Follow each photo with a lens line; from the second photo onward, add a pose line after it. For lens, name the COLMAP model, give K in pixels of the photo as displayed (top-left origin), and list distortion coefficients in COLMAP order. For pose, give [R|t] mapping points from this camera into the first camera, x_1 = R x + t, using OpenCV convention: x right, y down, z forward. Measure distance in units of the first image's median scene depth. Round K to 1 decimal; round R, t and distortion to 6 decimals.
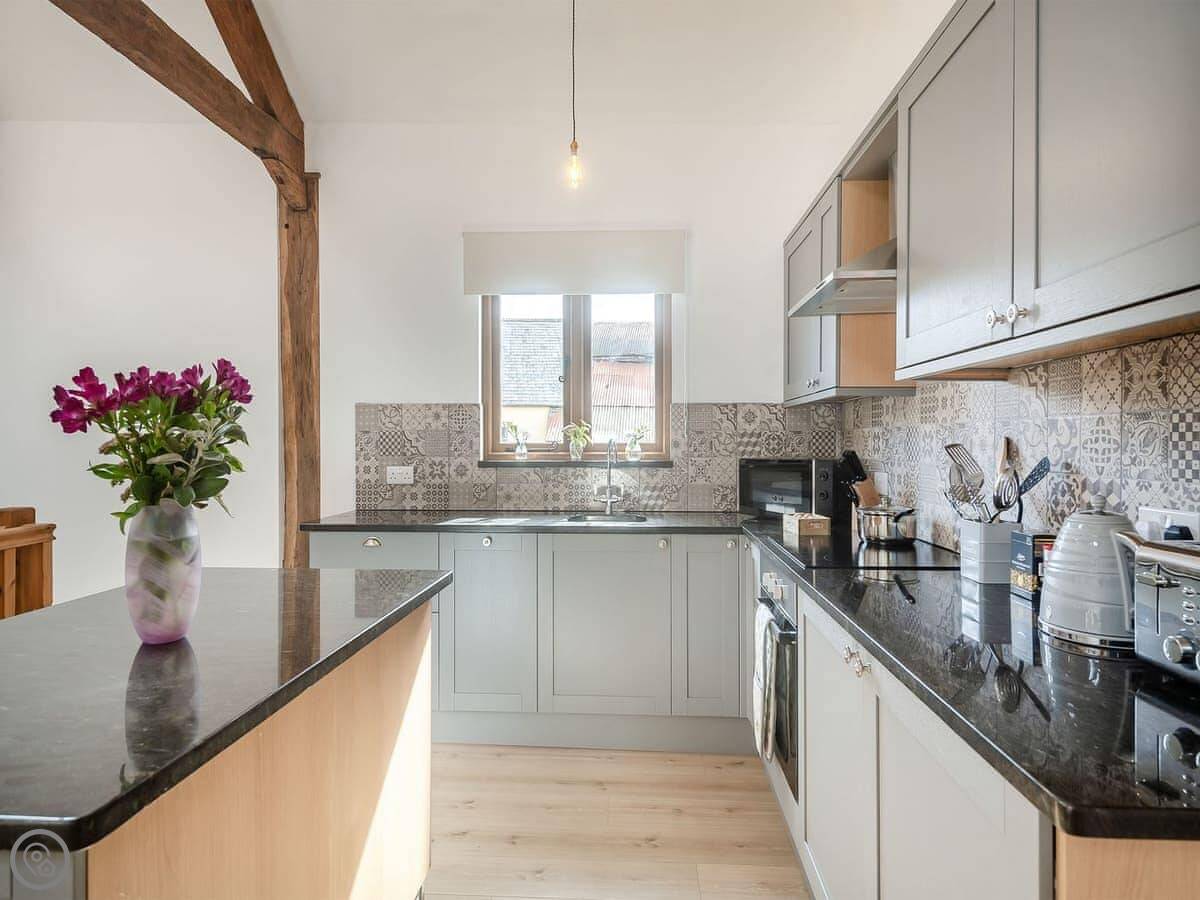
lens RADIAL K [[656.4, 0, 598.2], [0, 656.4, 443.1], [0, 0, 1]] dist [0.010226, -0.002199]
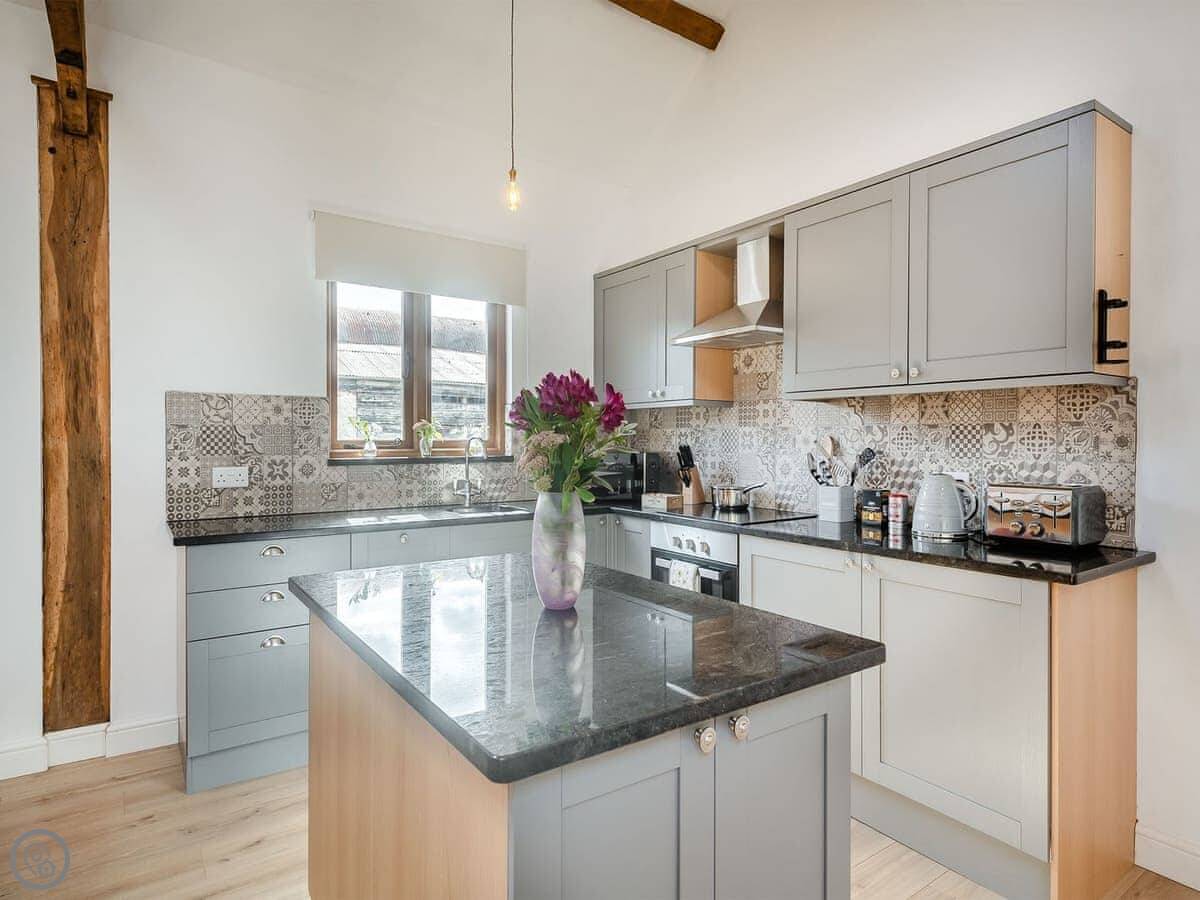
lens RADIAL K [[673.3, 0, 603.9], [0, 673.3, 444.4], [0, 0, 1]] dist [0.004314, -0.000896]
pose [[0.784811, -0.003997, 0.619722, -0.468815], [-0.000153, 0.999978, 0.006644, 0.000103], [-0.619735, -0.005310, 0.784793, 0.006623]]
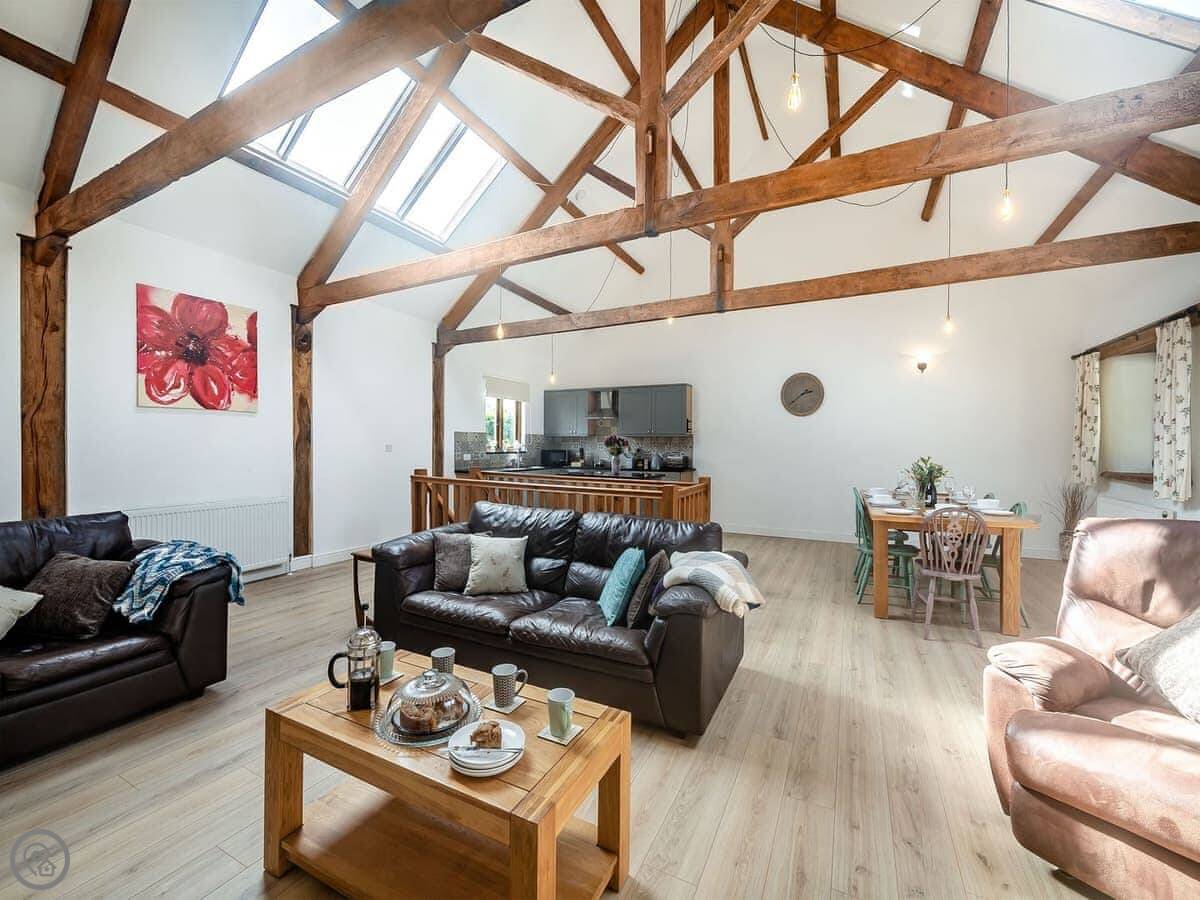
lens RADIAL K [[493.8, 0, 577.9], [0, 493.8, 448.0], [0, 0, 1]] dist [0.001411, 0.000329]
pose [[0.439570, -0.006412, 0.898185, -2.049527], [-0.005065, 0.999941, 0.009618, -0.015724], [-0.898194, -0.008777, 0.439512, -0.360655]]
